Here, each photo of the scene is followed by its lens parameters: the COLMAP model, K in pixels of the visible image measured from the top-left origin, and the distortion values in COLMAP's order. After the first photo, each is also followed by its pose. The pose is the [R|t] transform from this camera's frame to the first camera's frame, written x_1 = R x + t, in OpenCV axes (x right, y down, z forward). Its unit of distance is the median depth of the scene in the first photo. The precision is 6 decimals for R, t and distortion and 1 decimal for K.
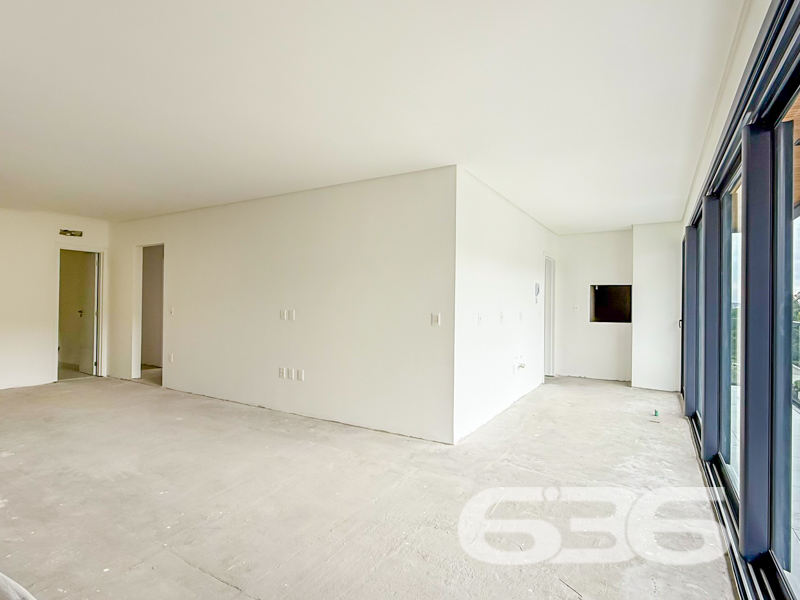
lens RADIAL K [[410.7, 0, 400.0], [0, 410.7, 300.0], [0, 0, 1]] dist [0.000256, 0.000031]
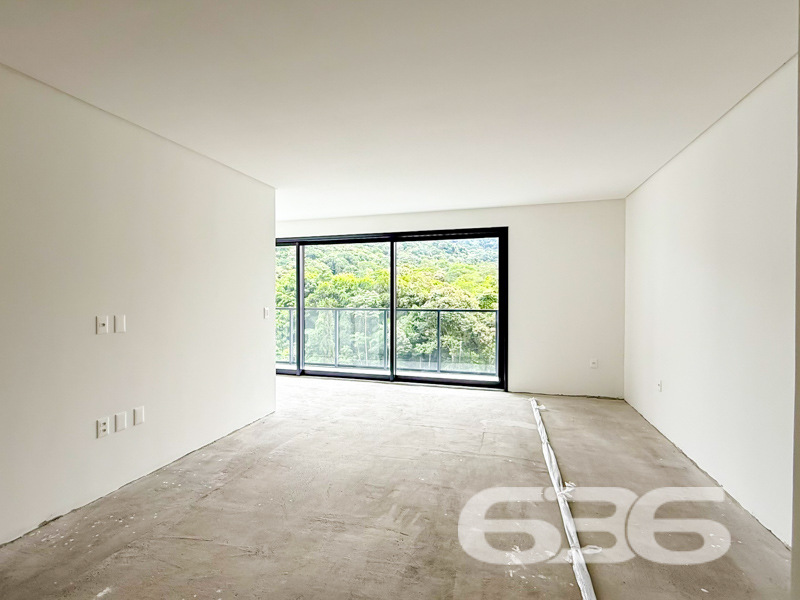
lens RADIAL K [[410.7, 0, 400.0], [0, 410.7, 300.0], [0, 0, 1]] dist [0.000256, 0.000031]
pose [[-0.251289, -0.023609, 0.967624, -1.006504], [-0.010965, 0.999708, 0.021544, -0.016242], [-0.967850, -0.005196, -0.251475, 0.811670]]
